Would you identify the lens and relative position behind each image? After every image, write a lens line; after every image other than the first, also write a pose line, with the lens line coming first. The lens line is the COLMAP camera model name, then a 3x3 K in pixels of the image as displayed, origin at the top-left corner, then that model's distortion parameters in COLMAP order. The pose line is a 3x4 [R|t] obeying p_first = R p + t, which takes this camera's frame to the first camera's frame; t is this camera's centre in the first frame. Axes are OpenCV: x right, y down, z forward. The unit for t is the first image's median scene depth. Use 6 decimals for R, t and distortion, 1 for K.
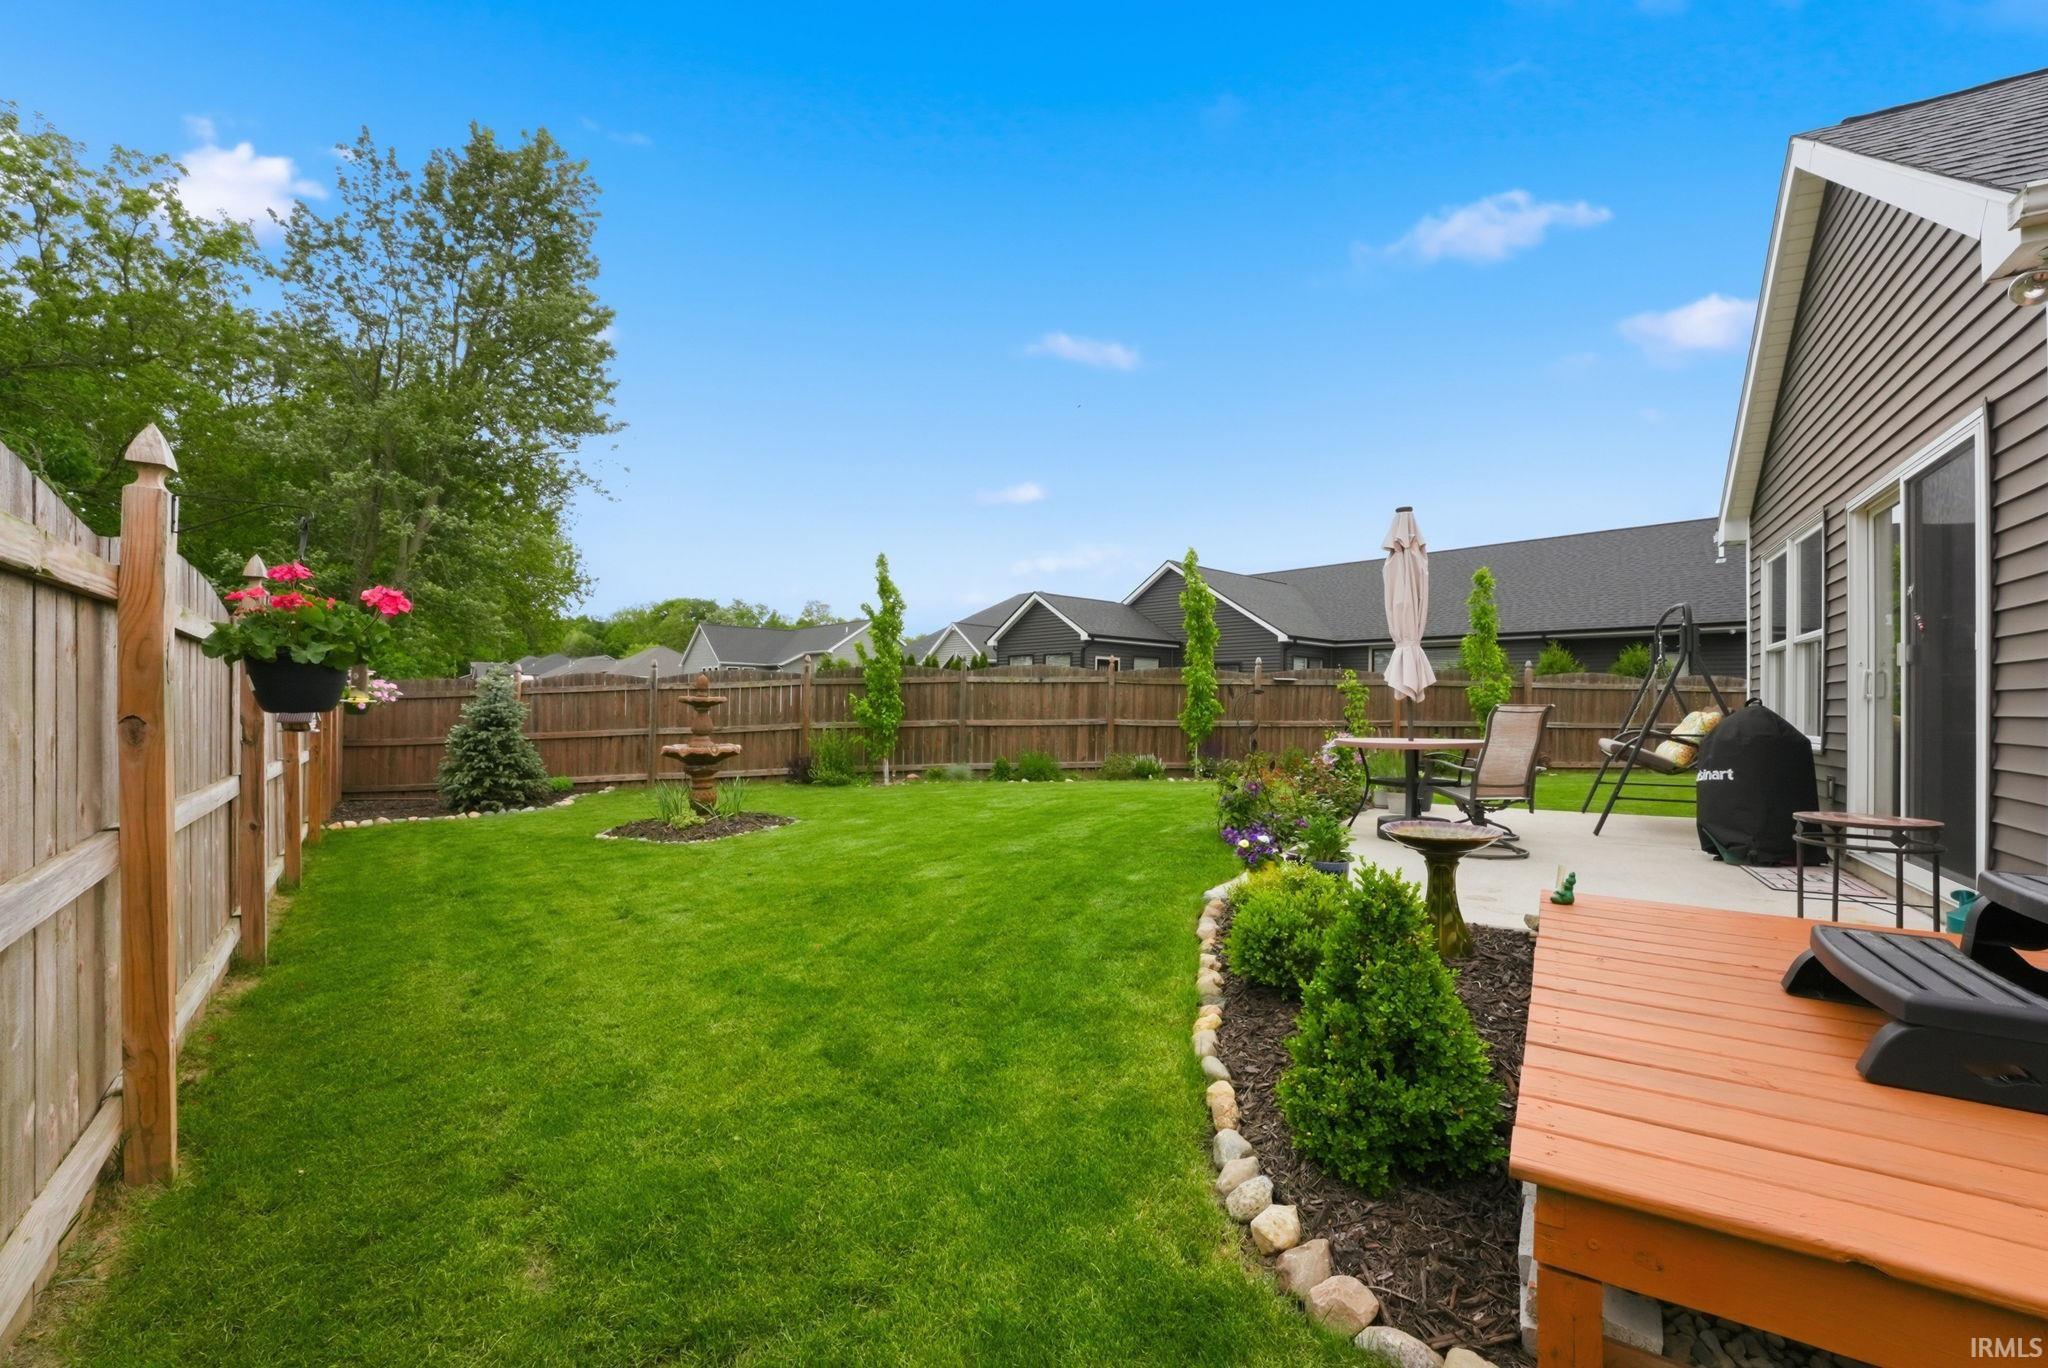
lens RADIAL K [[846.4, 0, 1018.3], [0, 846.4, 691.5], [0, 0, 1]] dist [-0.008979, -0.000533]
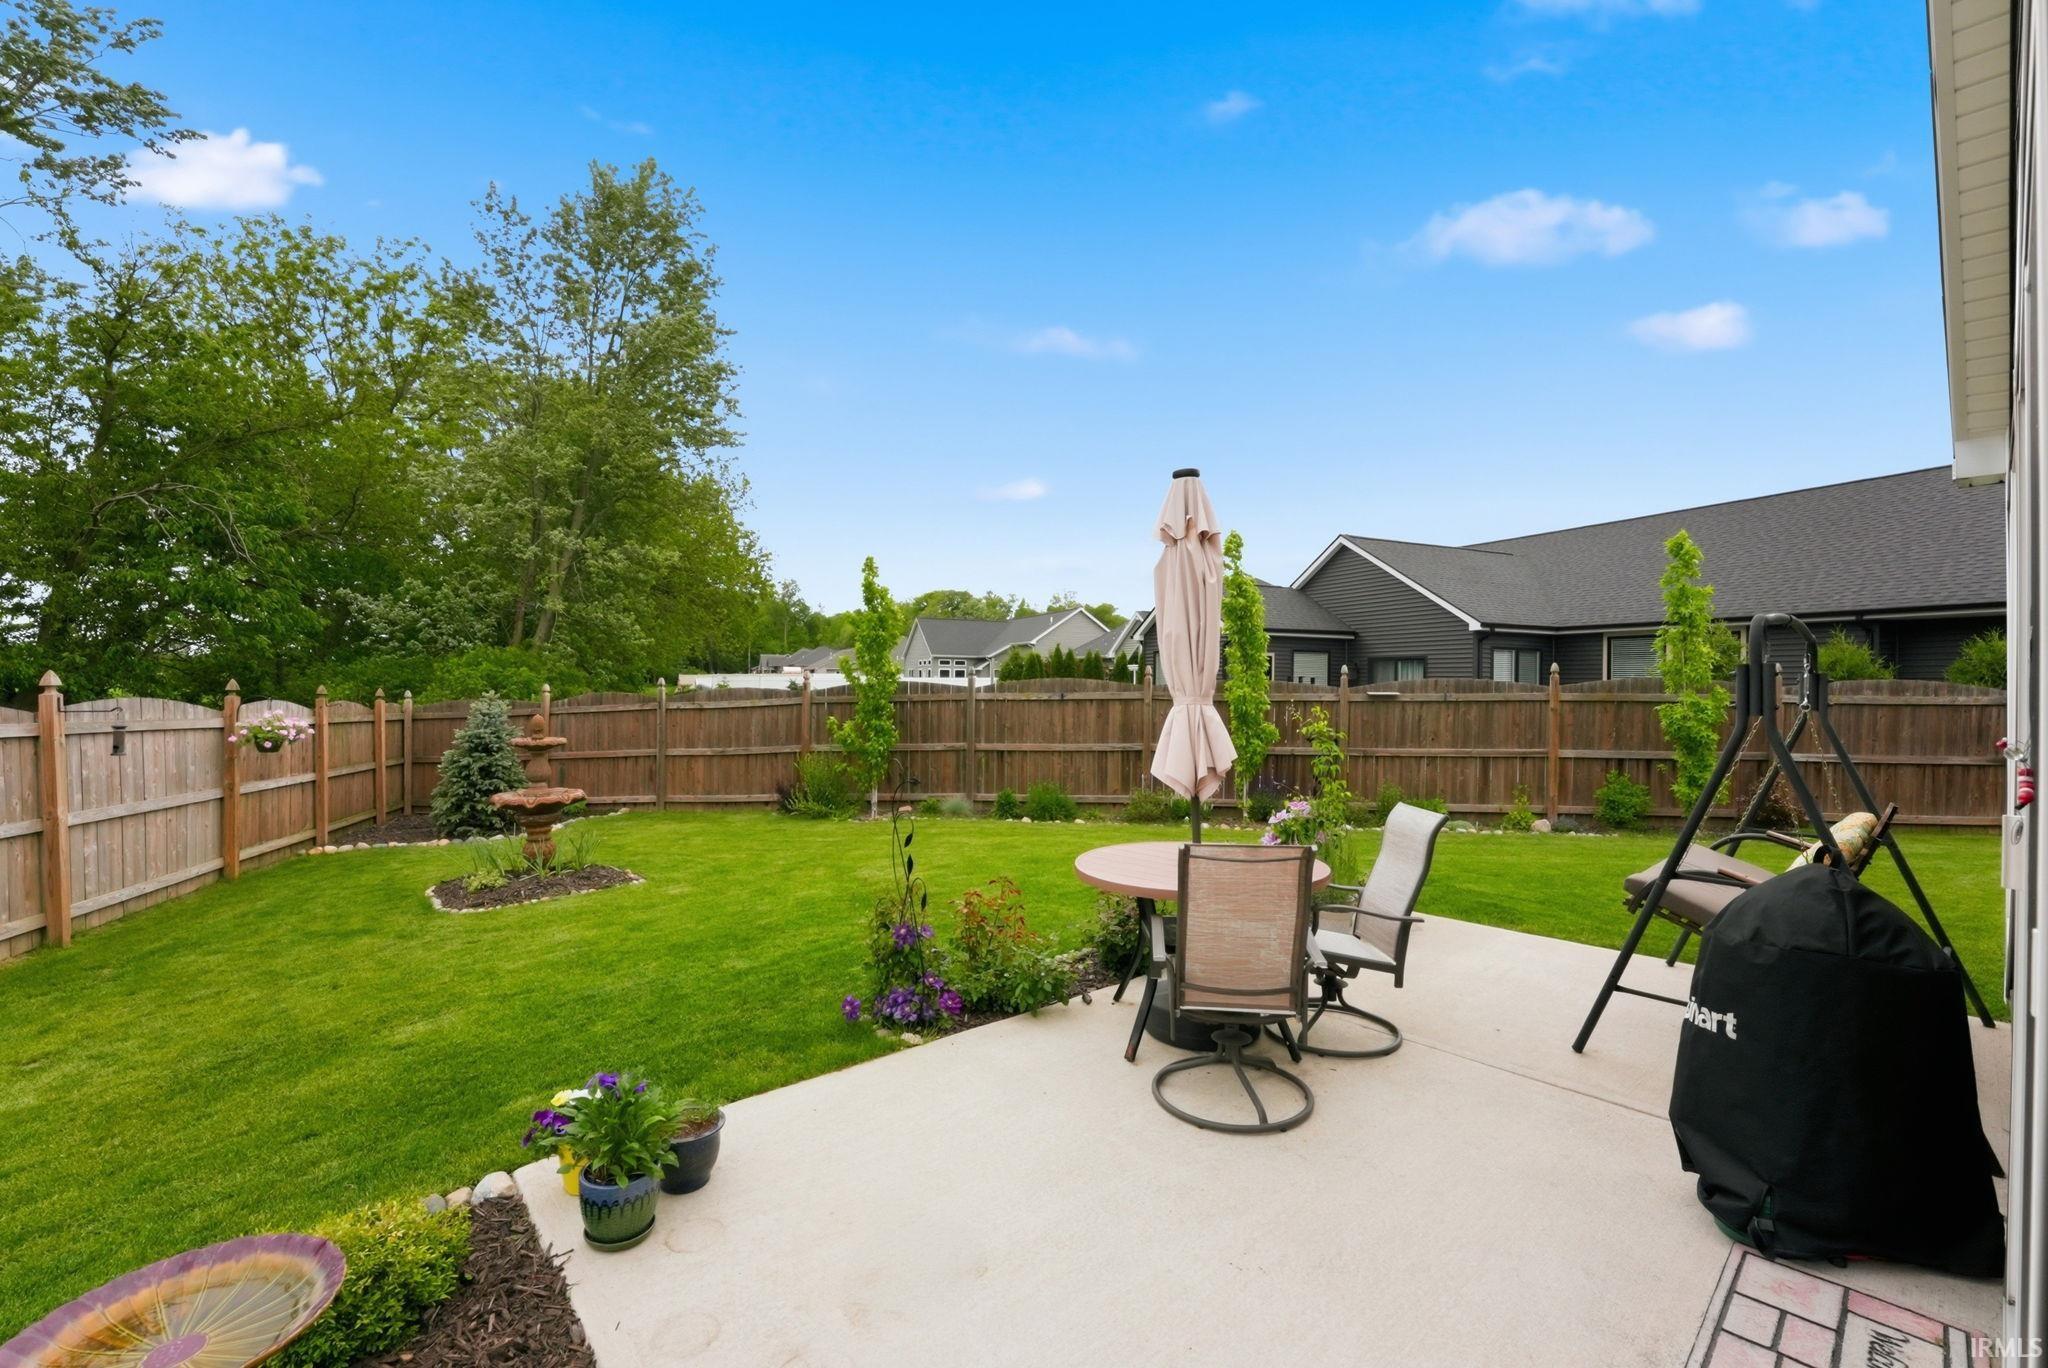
lens RADIAL K [[846.4, 0, 1026.7], [0, 846.4, 680.8], [0, 0, 1]] dist [-0.008979, -0.000533]
pose [[0.956291, -0.007538, -0.292319, 0.239850], [0.009853, 0.999931, 0.006450, -0.035156], [0.292250, -0.009049, 0.956299, 0.186118]]
